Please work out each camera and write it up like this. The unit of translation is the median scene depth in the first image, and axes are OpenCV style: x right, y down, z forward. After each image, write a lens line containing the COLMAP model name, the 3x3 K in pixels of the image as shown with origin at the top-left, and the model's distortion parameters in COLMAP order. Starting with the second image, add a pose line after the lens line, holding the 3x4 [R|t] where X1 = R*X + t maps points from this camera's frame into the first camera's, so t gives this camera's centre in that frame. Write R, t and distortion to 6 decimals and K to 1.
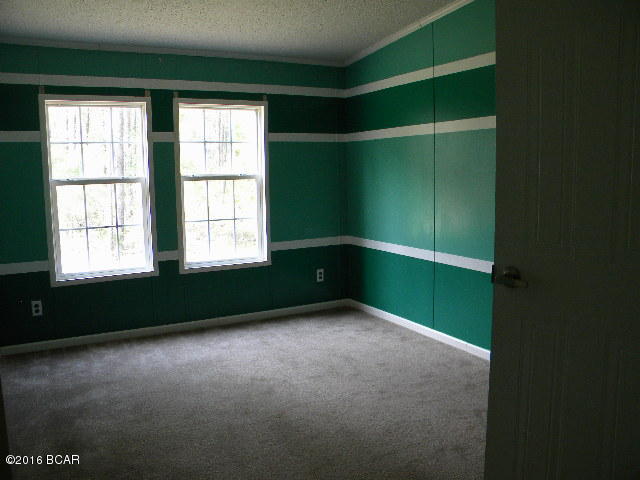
lens RADIAL K [[533.2, 0, 321.2], [0, 533.2, 241.2], [0, 0, 1]] dist [-0.051416, -0.001659]
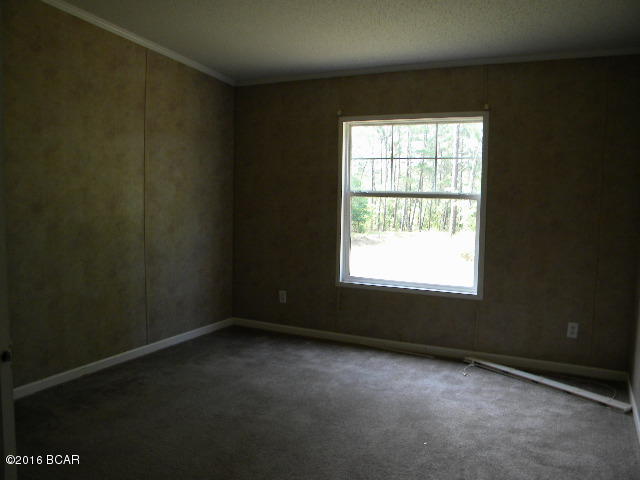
lens RADIAL K [[577.7, 0, 319.0], [0, 577.7, 237.2], [0, 0, 1]] dist [-0.074773, 0.037595]
pose [[0.572175, 0.099967, -0.814016, 0.521048], [-0.137001, 0.990247, 0.025311, -0.046233], [0.808608, 0.097039, 0.580290, 0.259908]]
